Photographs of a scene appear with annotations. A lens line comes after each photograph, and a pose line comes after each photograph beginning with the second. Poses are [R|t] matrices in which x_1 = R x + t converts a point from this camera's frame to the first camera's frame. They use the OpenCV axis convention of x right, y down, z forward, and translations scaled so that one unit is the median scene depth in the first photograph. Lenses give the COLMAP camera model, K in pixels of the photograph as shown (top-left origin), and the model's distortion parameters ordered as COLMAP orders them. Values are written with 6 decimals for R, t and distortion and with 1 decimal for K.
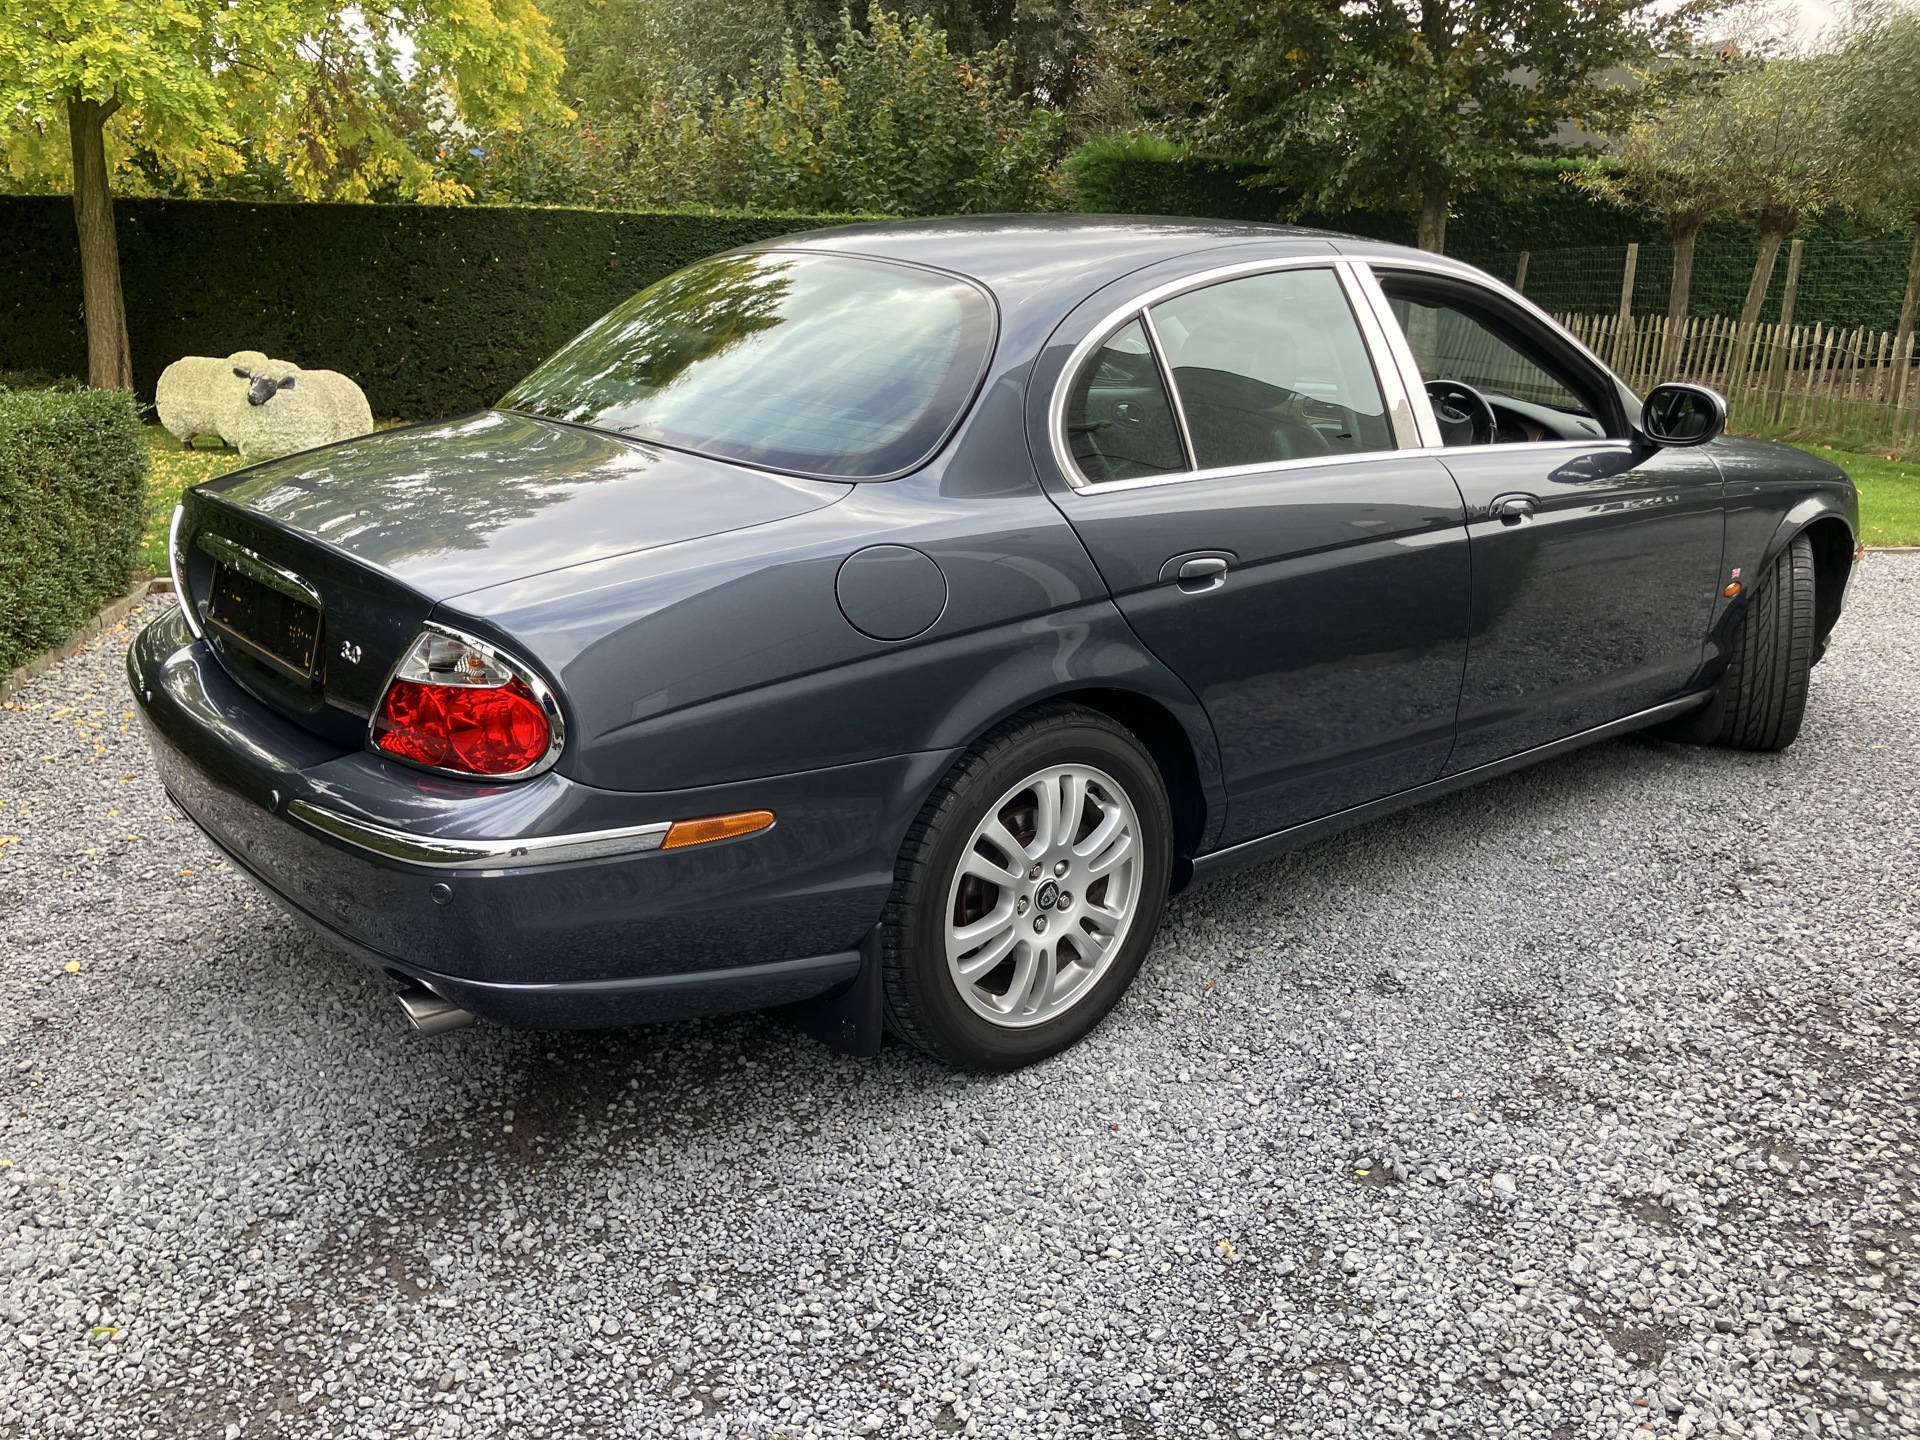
lens RADIAL K [[1554.7, 0, 960.0], [0, 1554.7, 720.0], [0, 0, 1]] dist [0.006174, 0.007846]
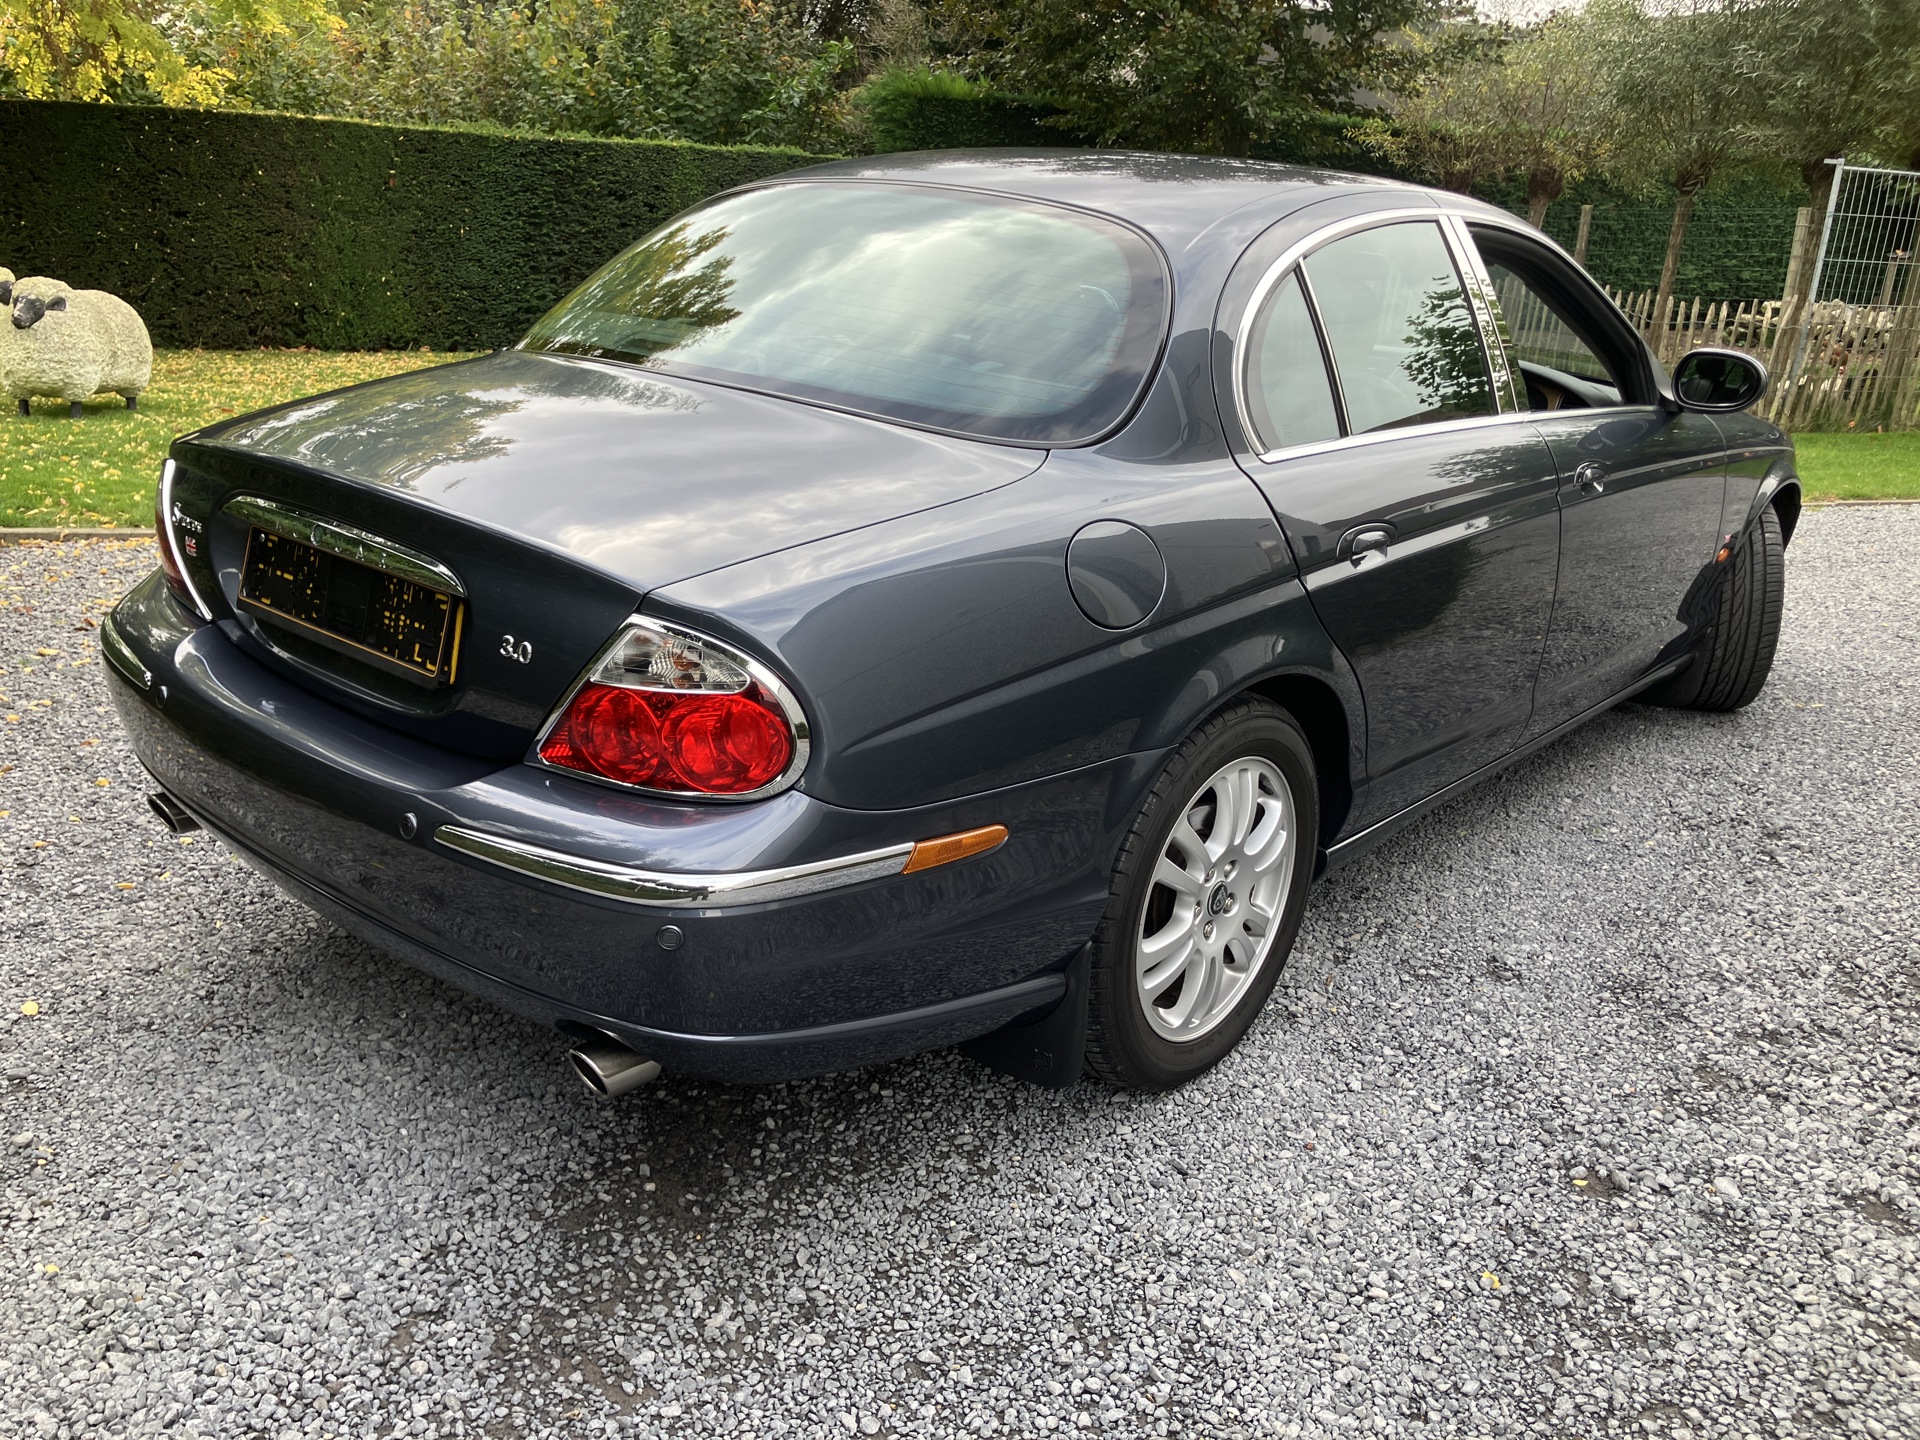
lens RADIAL K [[1564.4, 0, 960.0], [0, 1564.4, 720.0], [0, 0, 1]] dist [0.001834, 0.013353]
pose [[0.988115, -0.013796, 0.153096, -0.263391], [0.008340, 0.999309, 0.036222, -0.031126], [-0.153490, -0.034515, 0.987547, 0.121741]]
